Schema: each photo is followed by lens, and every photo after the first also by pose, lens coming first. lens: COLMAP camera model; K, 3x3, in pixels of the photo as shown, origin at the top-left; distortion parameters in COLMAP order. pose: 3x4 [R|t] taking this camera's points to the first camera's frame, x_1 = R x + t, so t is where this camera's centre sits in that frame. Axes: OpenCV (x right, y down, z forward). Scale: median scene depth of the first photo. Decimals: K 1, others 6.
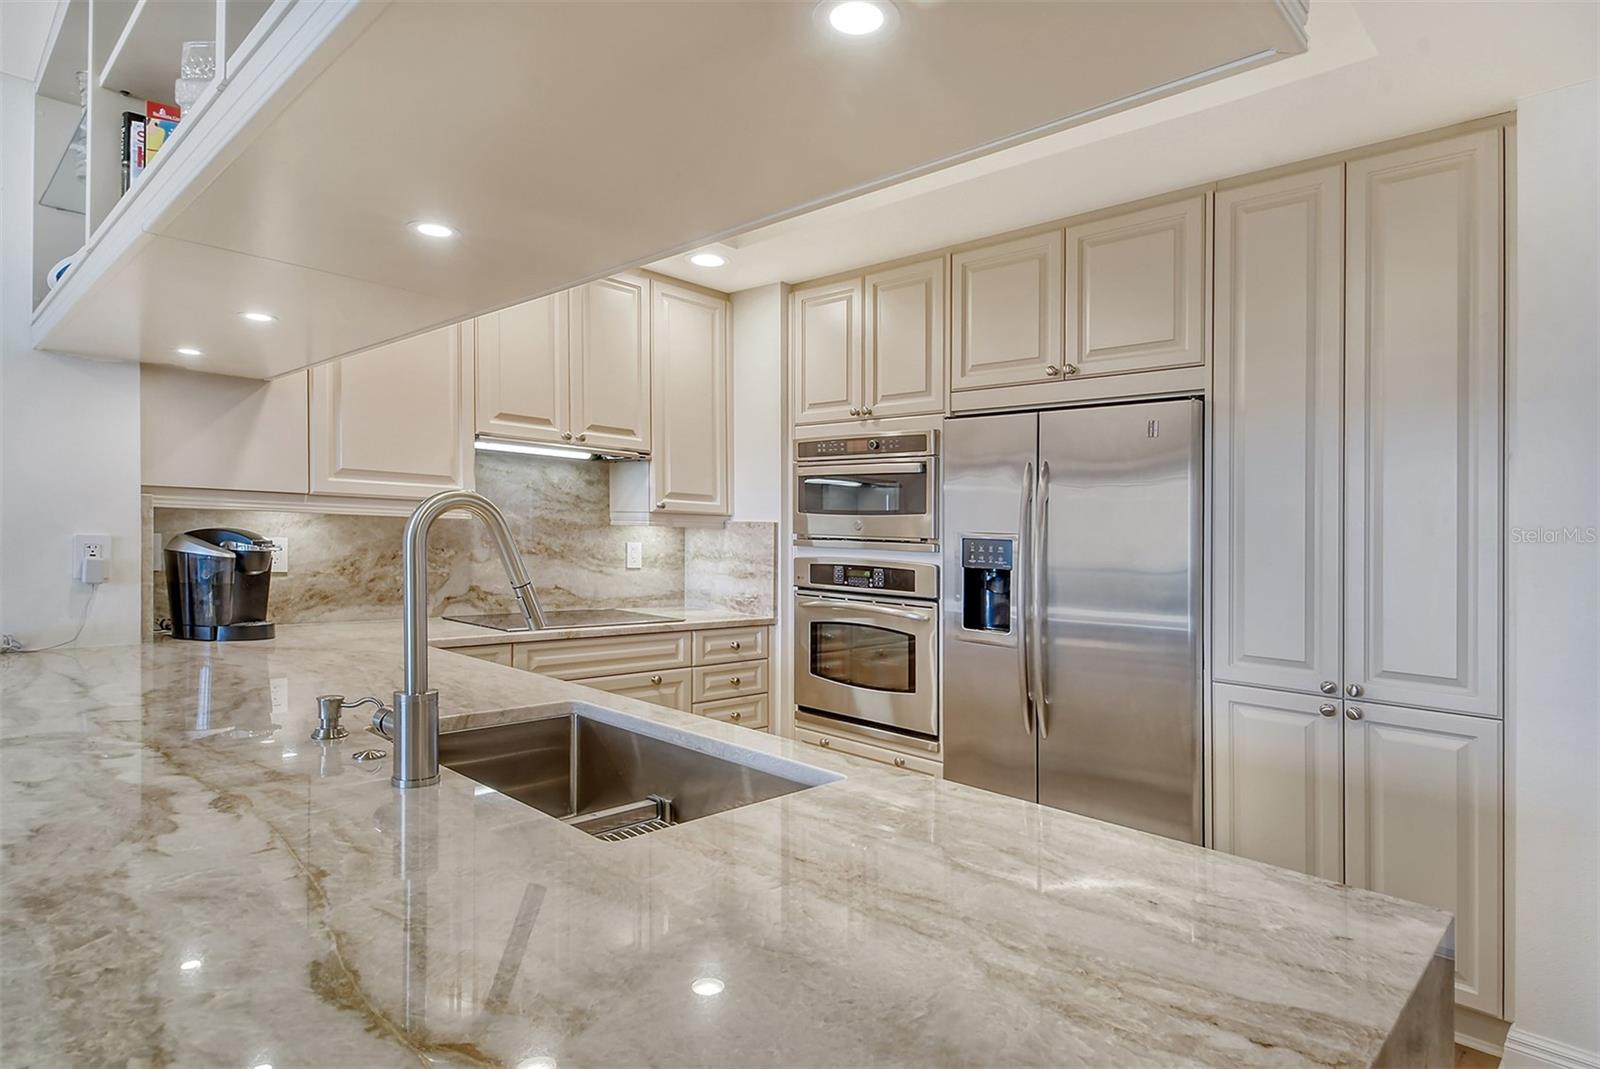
lens RADIAL K [[845.5, 0, 781.4], [0, 845.5, 479.0], [0, 0, 1]] dist [0.004483, 0.000593]
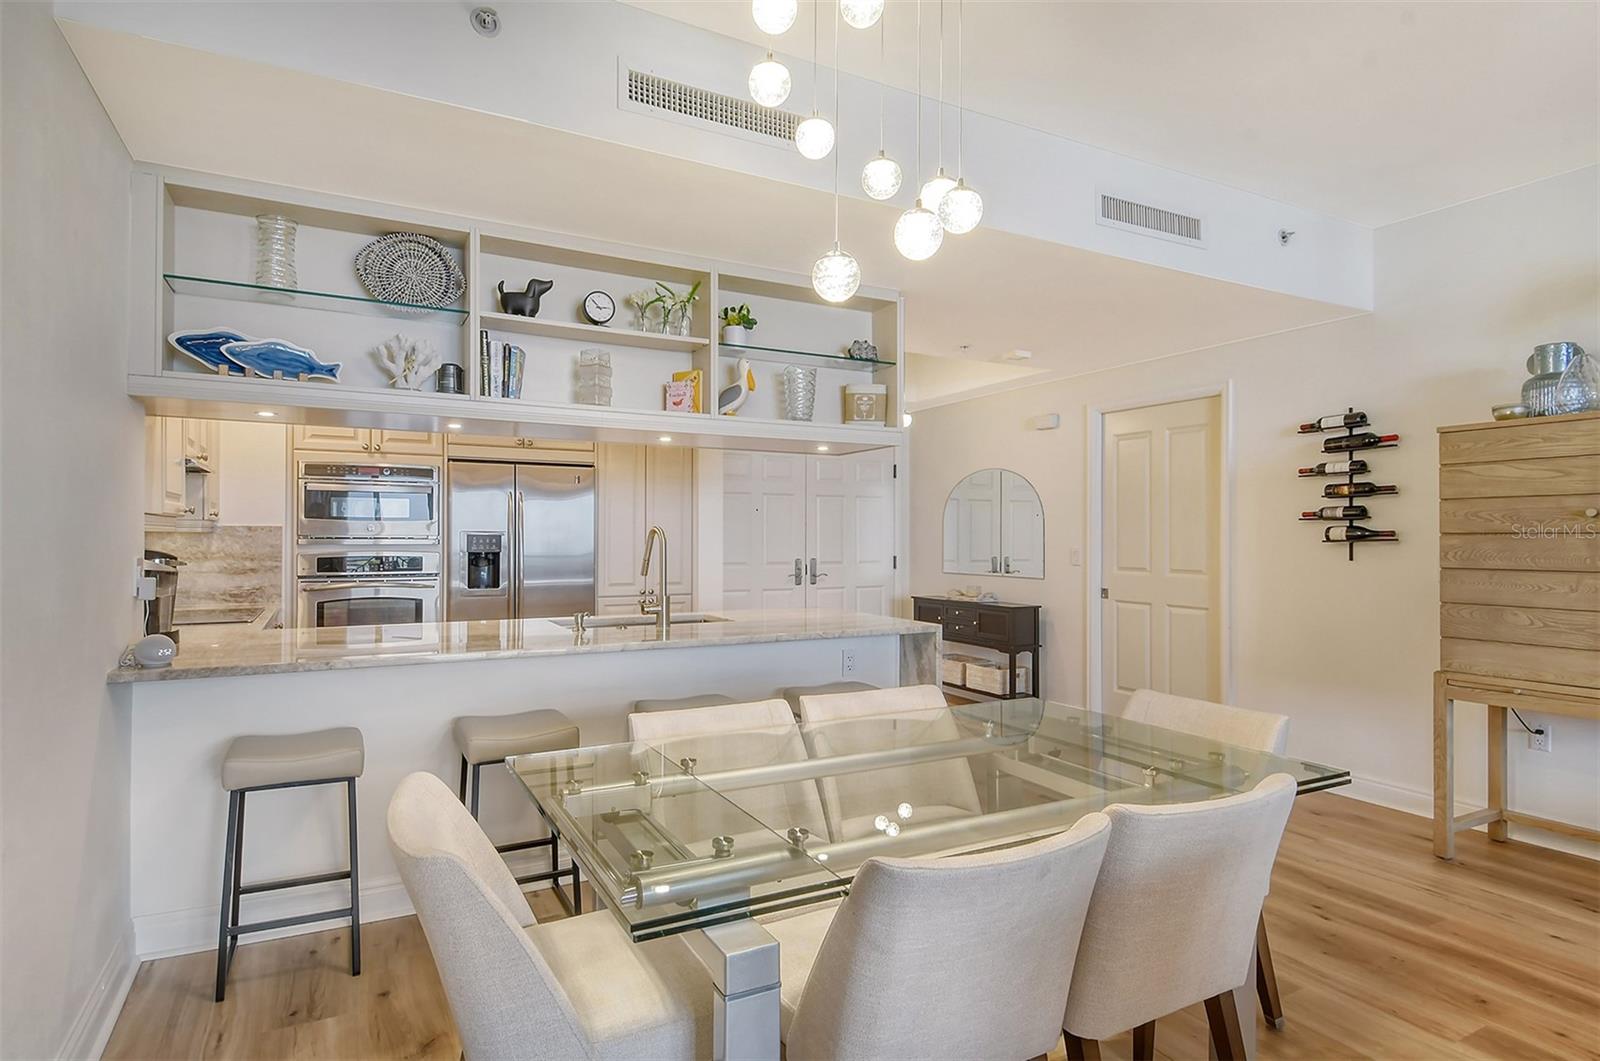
lens RADIAL K [[872.1, 0, 800.0], [0, 872.1, 530.5], [0, 0, 1]] dist [0.000296, 0.000771]
pose [[0.289397, -0.026270, 0.956848, -1.123322], [-0.055311, 0.997494, 0.044115, -0.046373], [-0.955610, -0.065691, 0.287219, -0.114015]]
